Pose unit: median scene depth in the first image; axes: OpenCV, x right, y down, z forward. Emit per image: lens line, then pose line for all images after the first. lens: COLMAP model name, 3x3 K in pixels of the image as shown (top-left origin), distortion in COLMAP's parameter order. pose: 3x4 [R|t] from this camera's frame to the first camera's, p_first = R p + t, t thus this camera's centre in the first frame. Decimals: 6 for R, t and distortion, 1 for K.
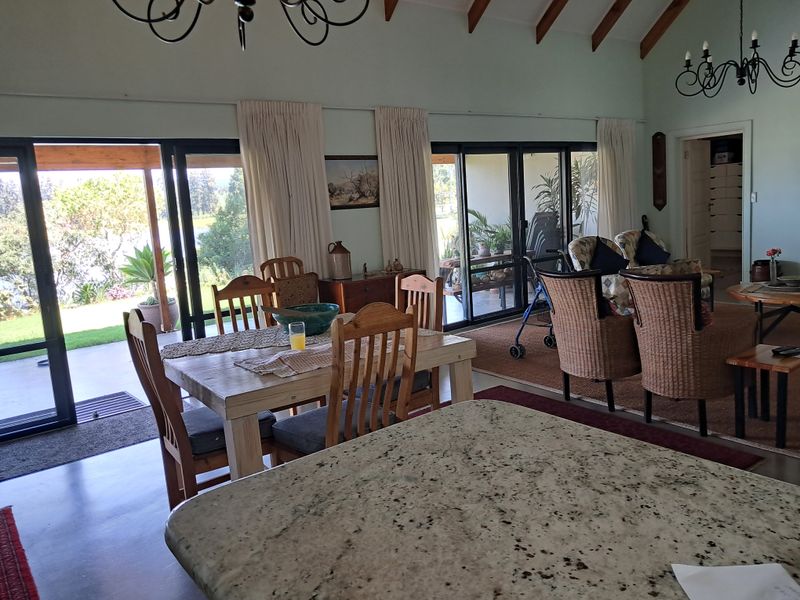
lens RADIAL K [[635.0, 0, 402.2], [0, 635.0, 300.3], [0, 0, 1]] dist [0.035849, -0.056235]
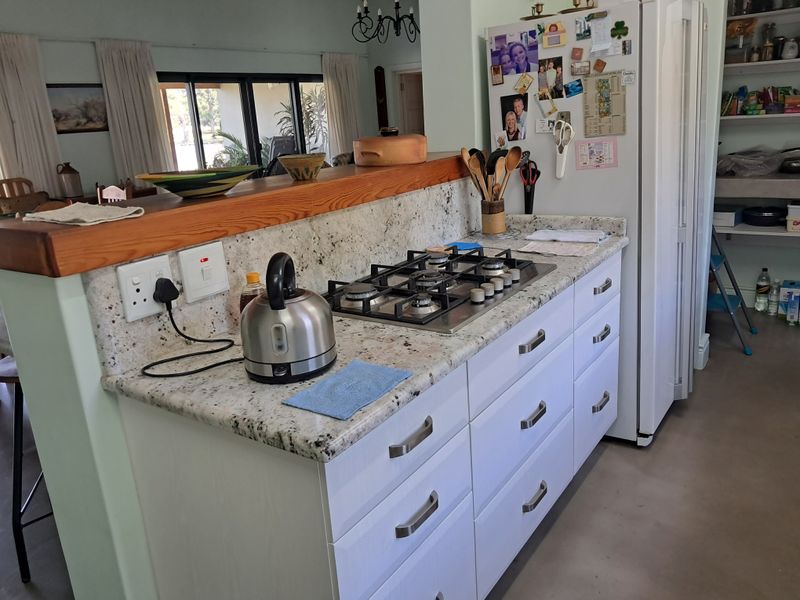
lens RADIAL K [[635.0, 0, 390.5], [0, 635.0, 281.8], [0, 0, 1]] dist [0.035849, -0.056235]
pose [[0.956443, -0.064977, 0.284596, 0.100880], [0.039816, 0.994839, 0.093325, 0.029927], [-0.289191, -0.077928, 0.954094, -0.223655]]
